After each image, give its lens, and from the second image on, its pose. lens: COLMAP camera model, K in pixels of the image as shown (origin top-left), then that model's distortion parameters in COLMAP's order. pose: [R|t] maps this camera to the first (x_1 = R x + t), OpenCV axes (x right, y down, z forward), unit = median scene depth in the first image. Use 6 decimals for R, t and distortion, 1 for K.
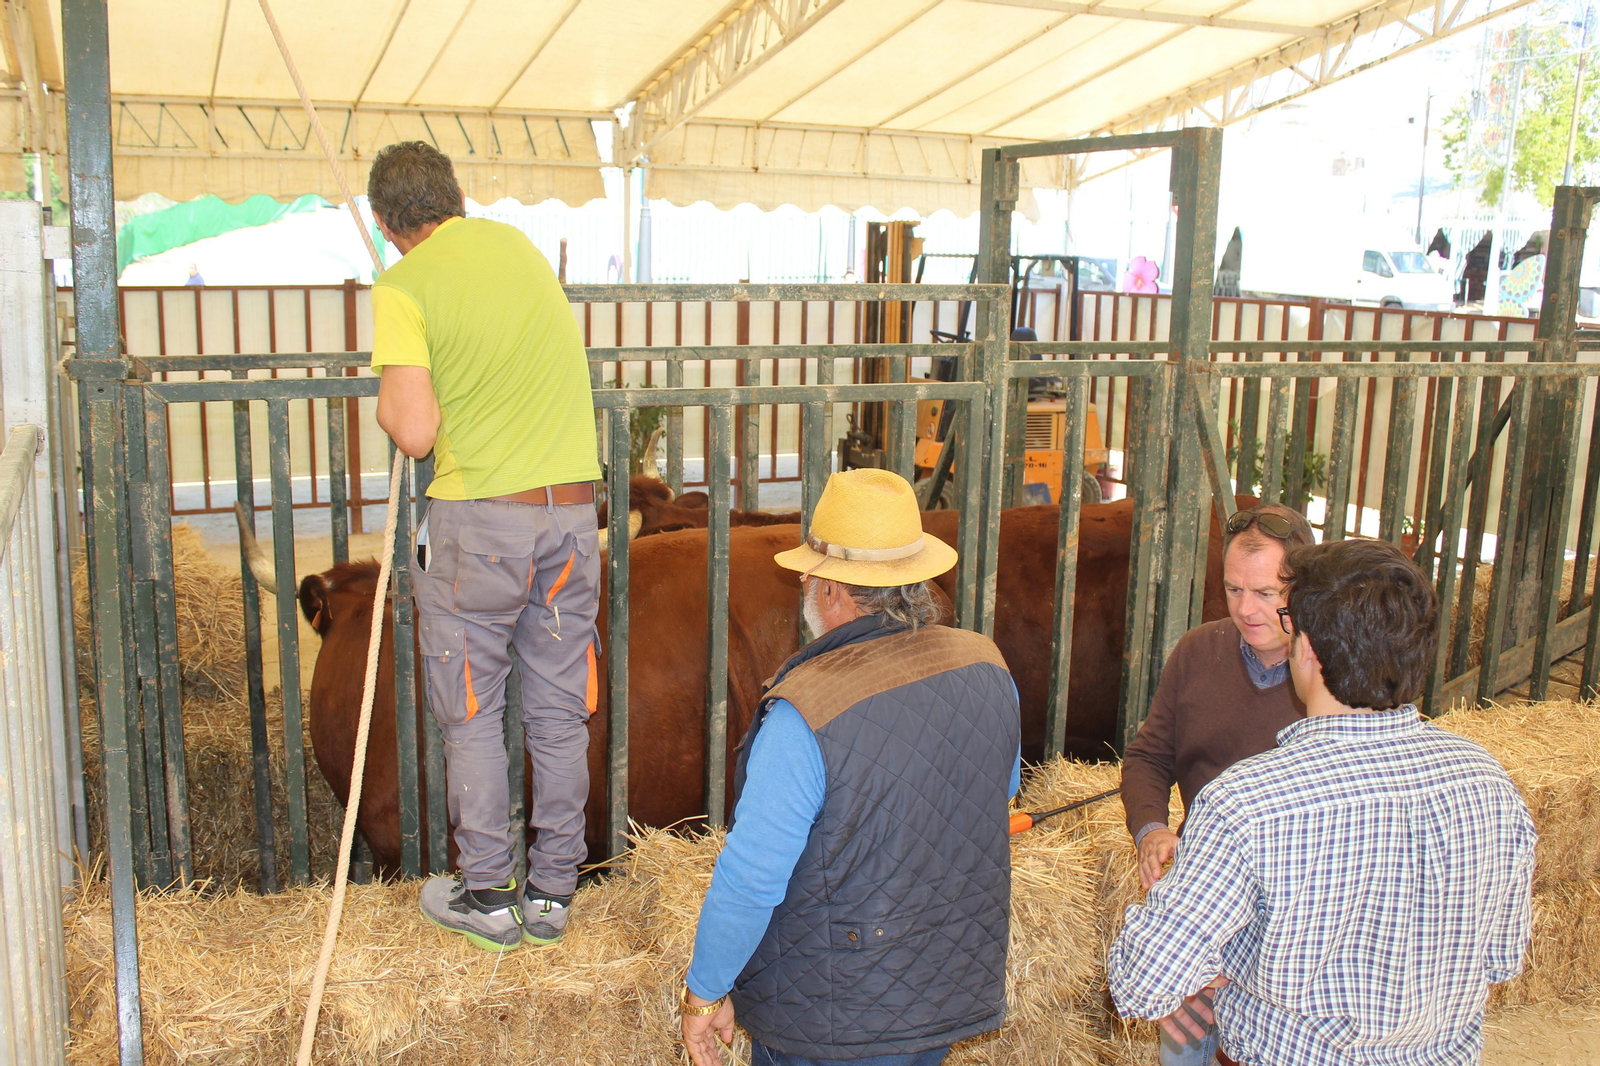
lens RADIAL K [[1481.5, 0, 790.4], [0, 1481.5, 518.7], [0, 0, 1]] dist [-0.150461, 0.151442]
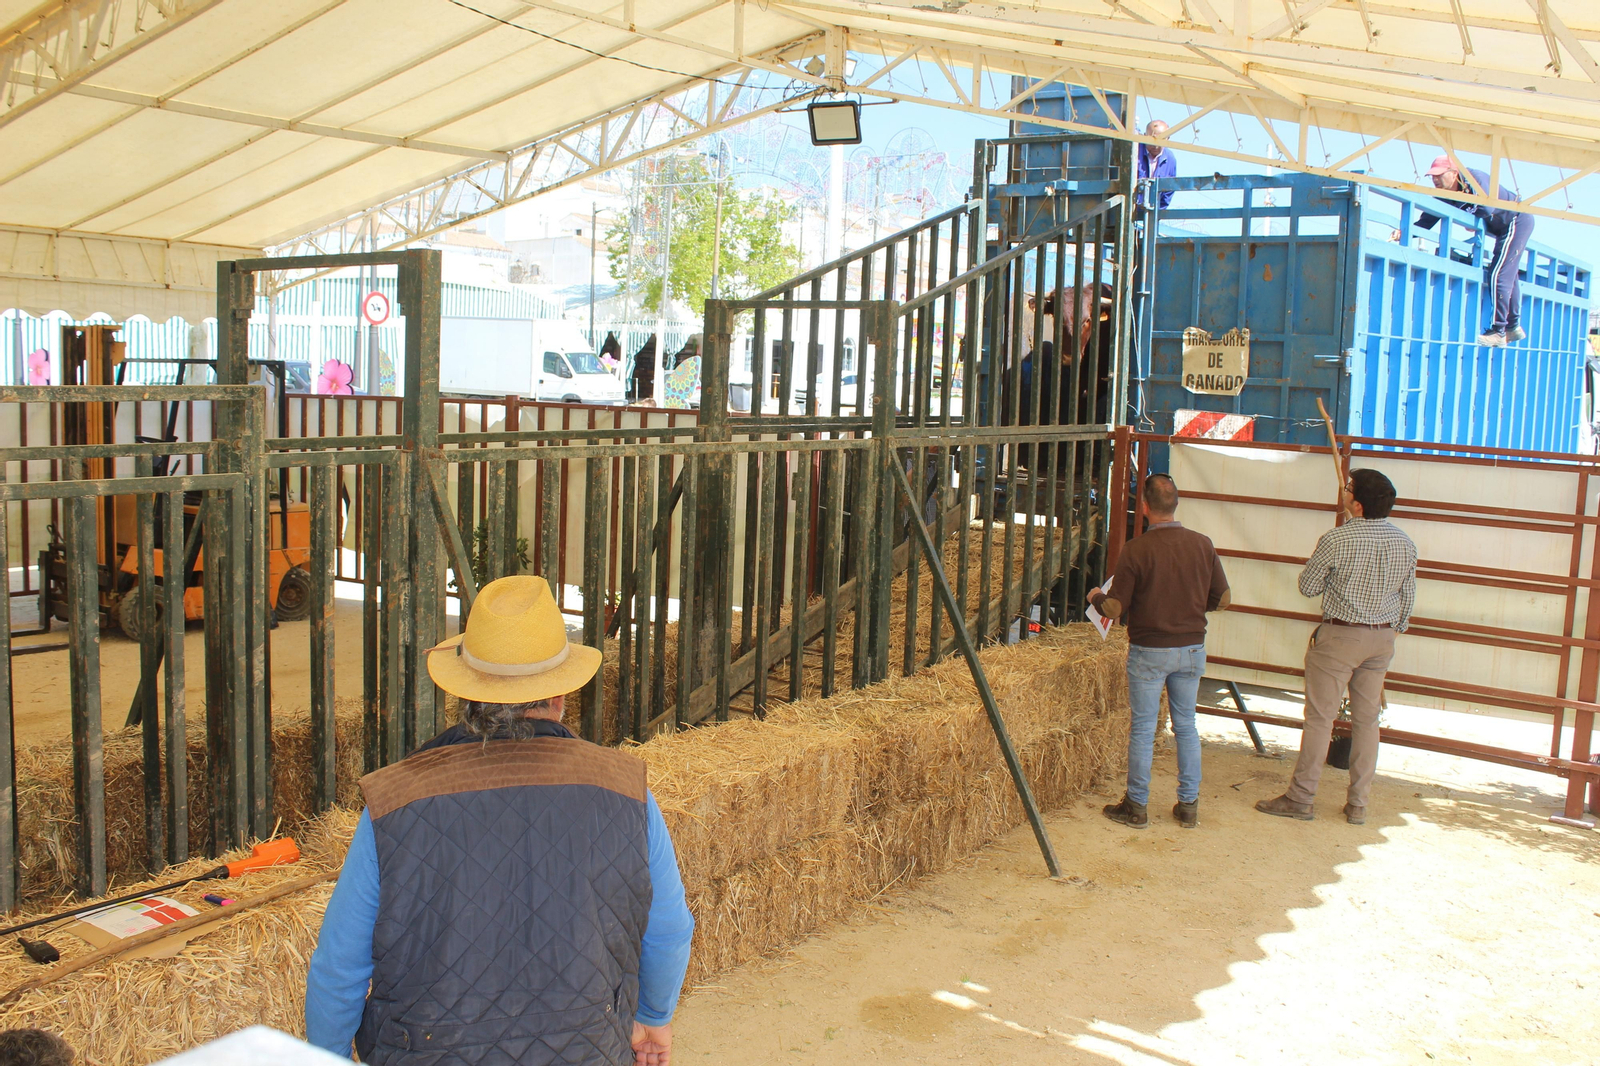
lens RADIAL K [[1481.5, 0, 790.4], [0, 1481.5, 518.7], [0, 0, 1]] dist [-0.150461, 0.151442]
pose [[0.858754, -0.045521, 0.510362, -0.055519], [0.080914, 0.995596, -0.047348, 0.019753], [-0.505959, 0.081955, 0.858655, -0.106158]]
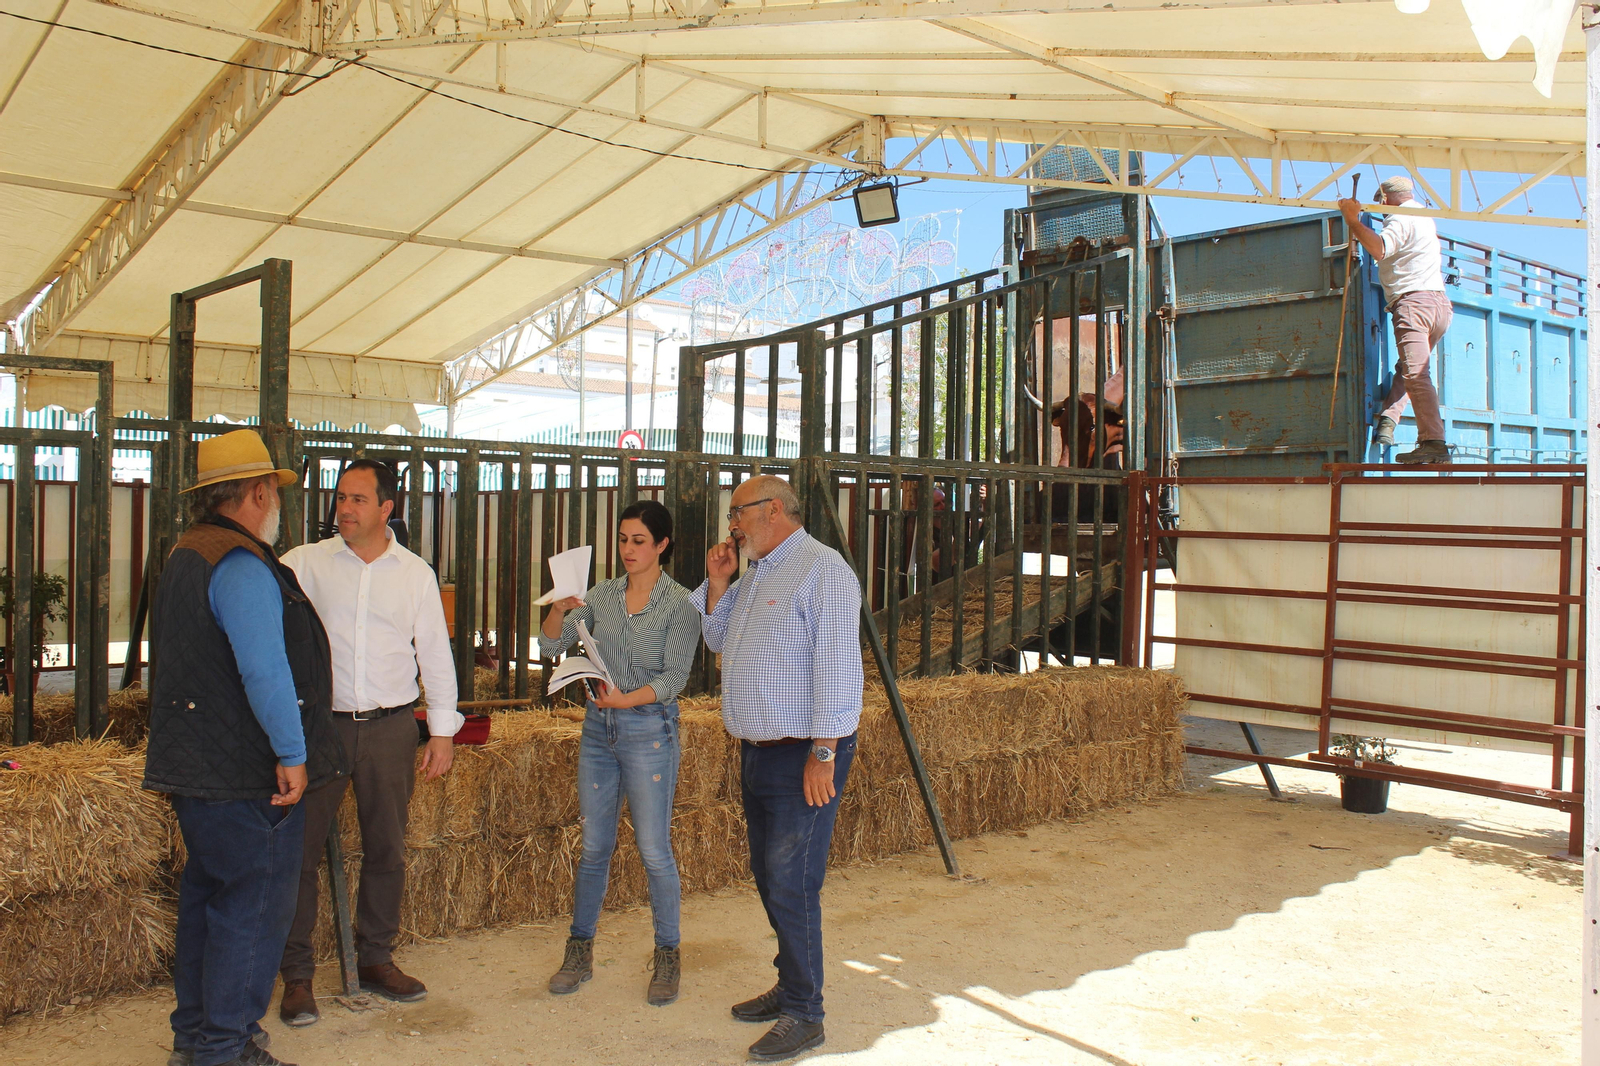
lens RADIAL K [[1451.7, 0, 801.7], [0, 1451.7, 526.3], [0, 0, 1]] dist [-0.157405, 0.163262]
pose [[0.950105, -0.008864, 0.311804, 0.257310], [0.064143, 0.983786, -0.167482, 0.189161], [-0.305264, 0.179126, 0.935269, -0.302280]]
